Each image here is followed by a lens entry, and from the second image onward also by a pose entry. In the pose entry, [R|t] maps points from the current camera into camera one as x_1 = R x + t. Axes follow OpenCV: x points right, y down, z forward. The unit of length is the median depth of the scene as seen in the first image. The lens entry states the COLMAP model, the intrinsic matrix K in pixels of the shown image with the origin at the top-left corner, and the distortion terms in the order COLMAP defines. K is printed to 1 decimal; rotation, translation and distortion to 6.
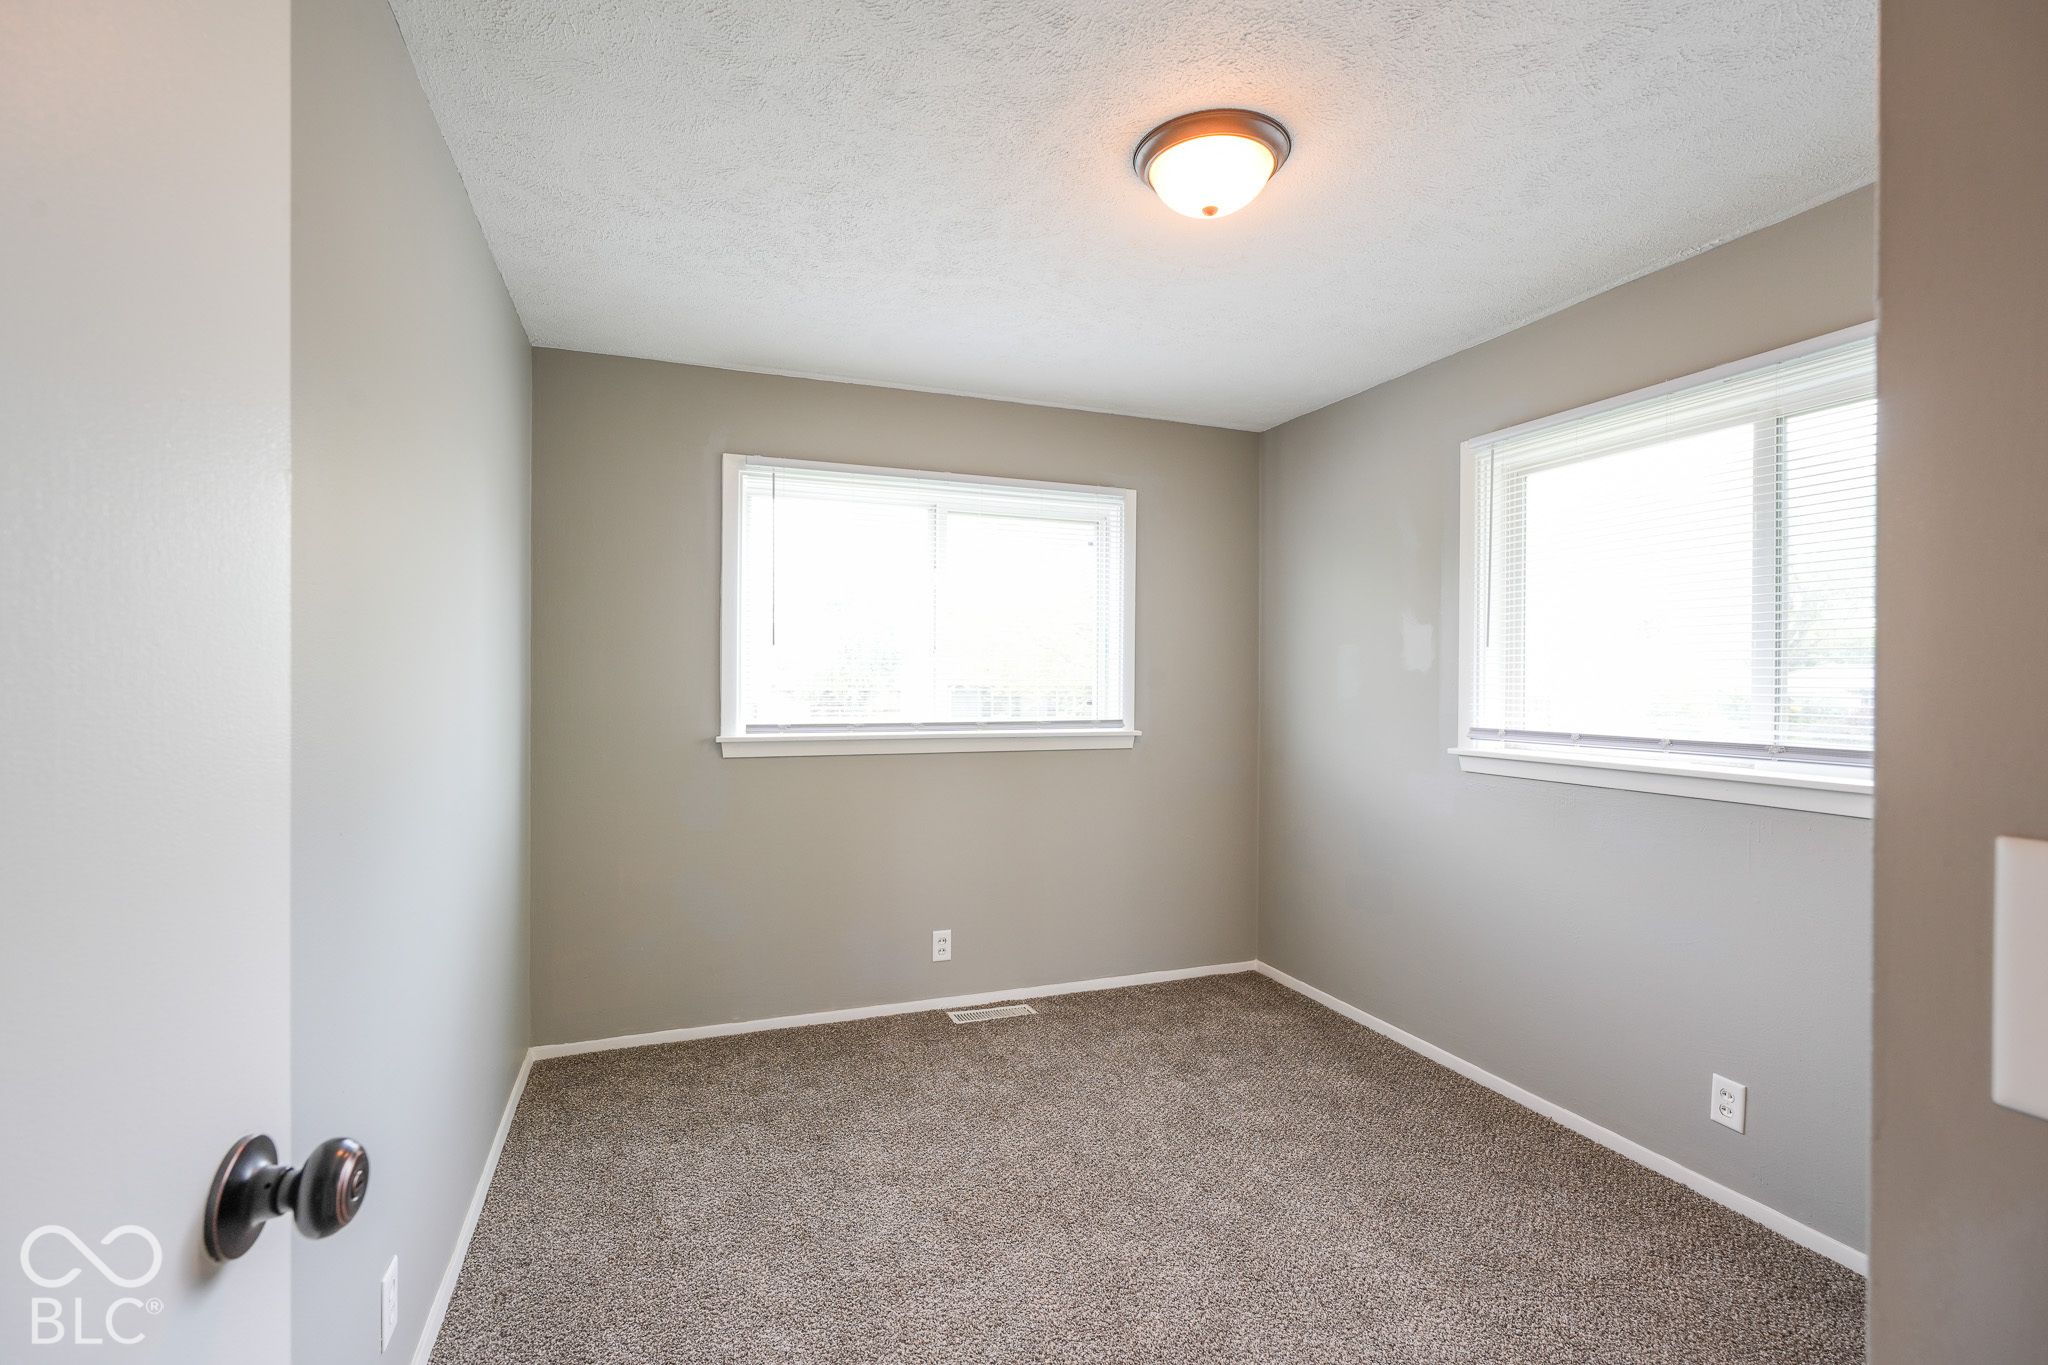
lens RADIAL K [[908.7, 0, 1024.0], [0, 908.7, 682.5], [0, 0, 1]] dist [-0.042480, 0.000043]
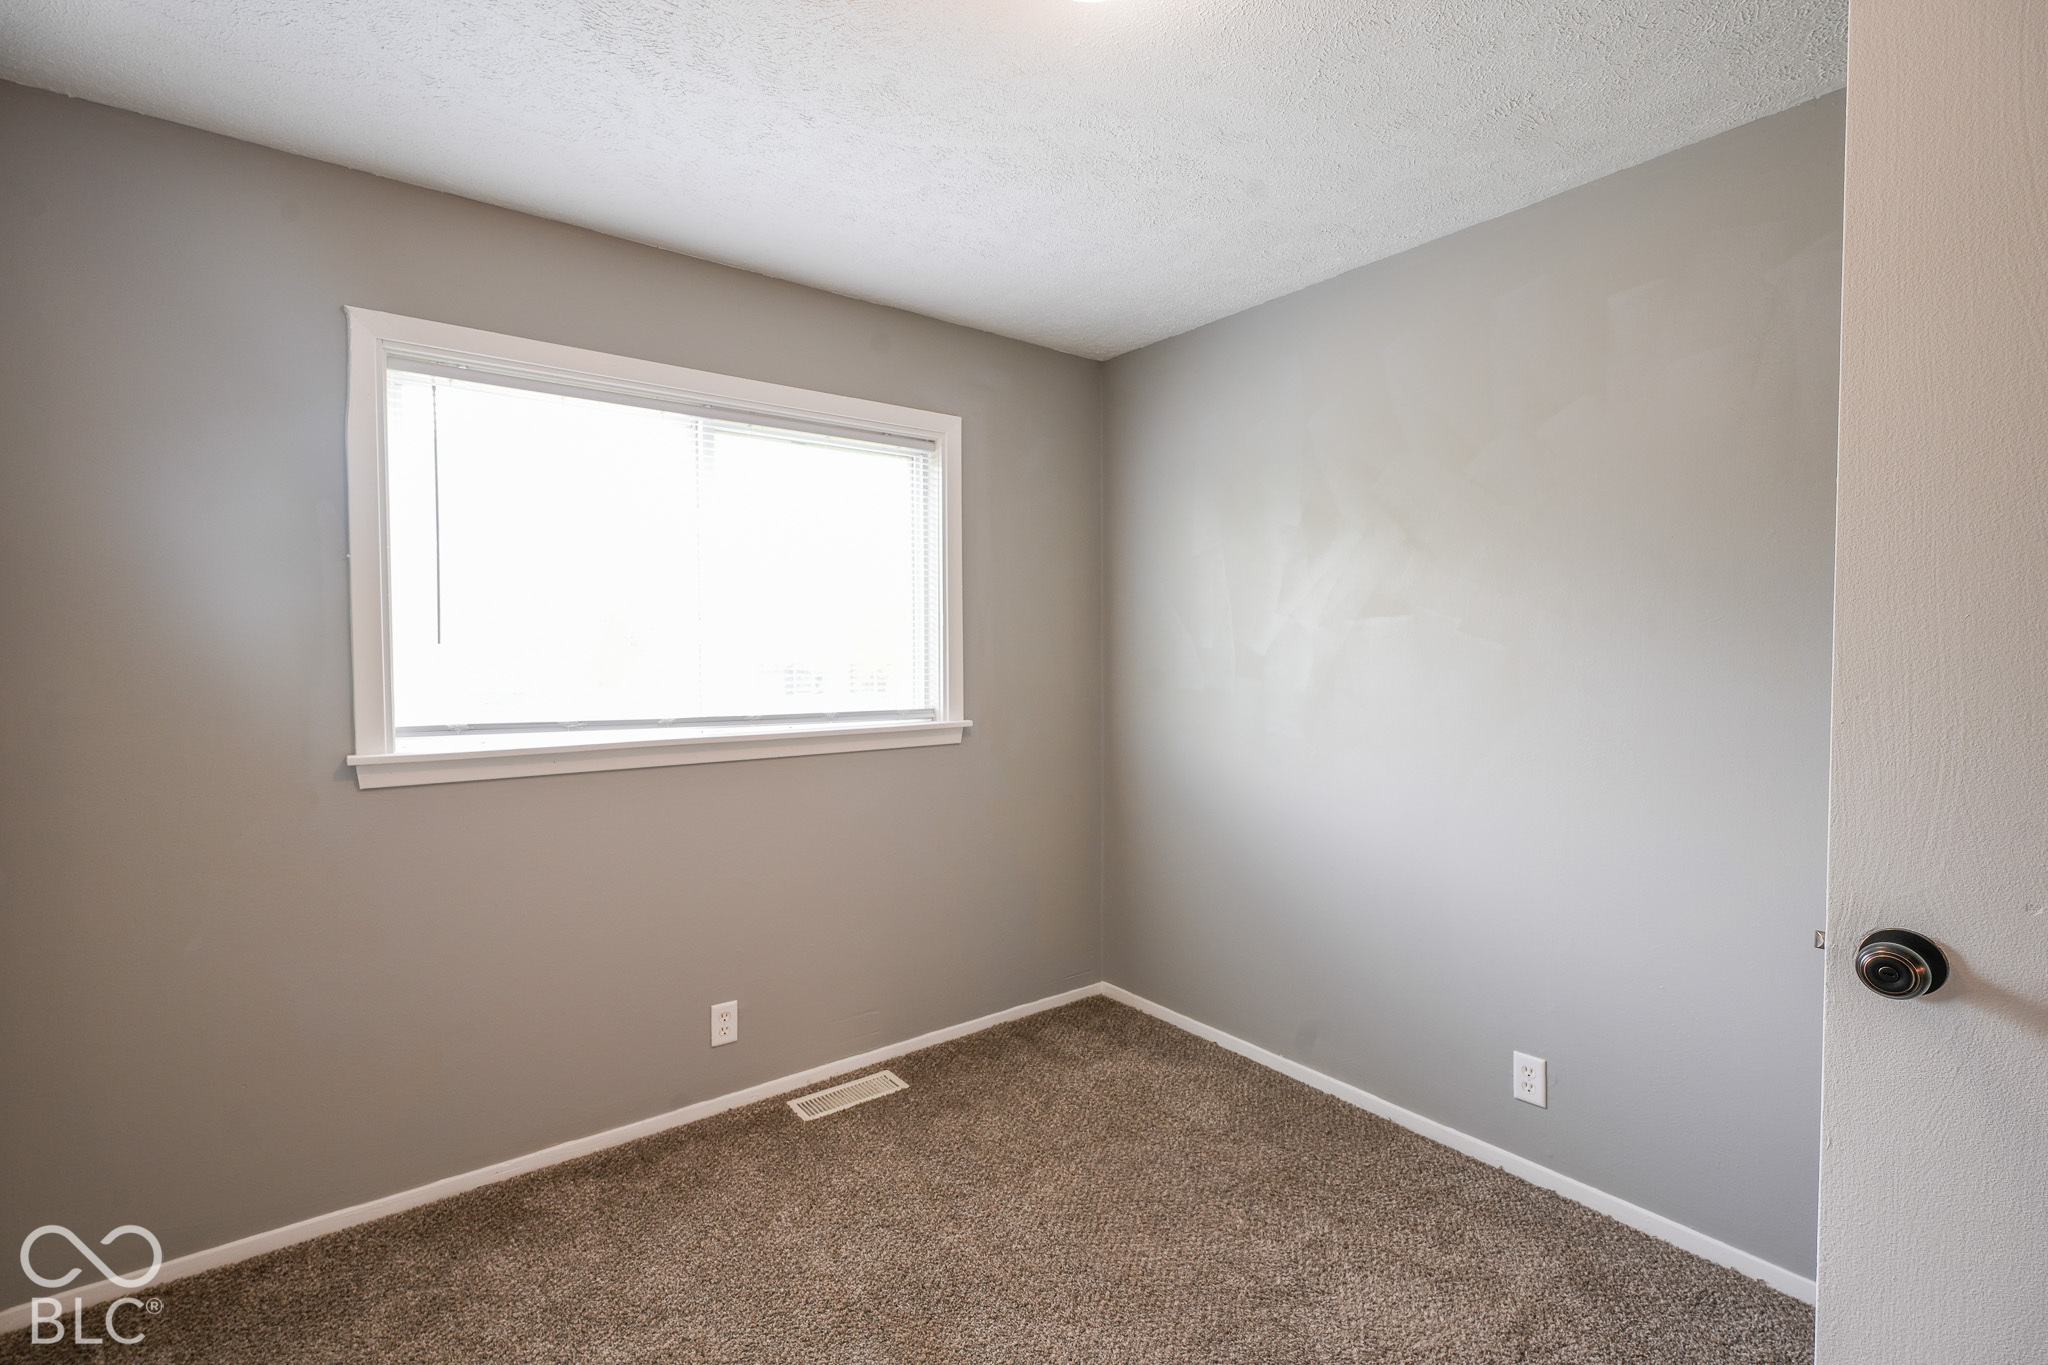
lens RADIAL K [[935.0, 0, 1024.0], [0, 935.0, 682.5], [0, 0, 1]] dist [0.000042, -0.000045]
pose [[0.960910, -0.014852, 0.276461, -0.053027], [0.011133, 0.999825, 0.015014, 0.006111], [-0.276635, -0.011349, 0.960908, 0.177944]]
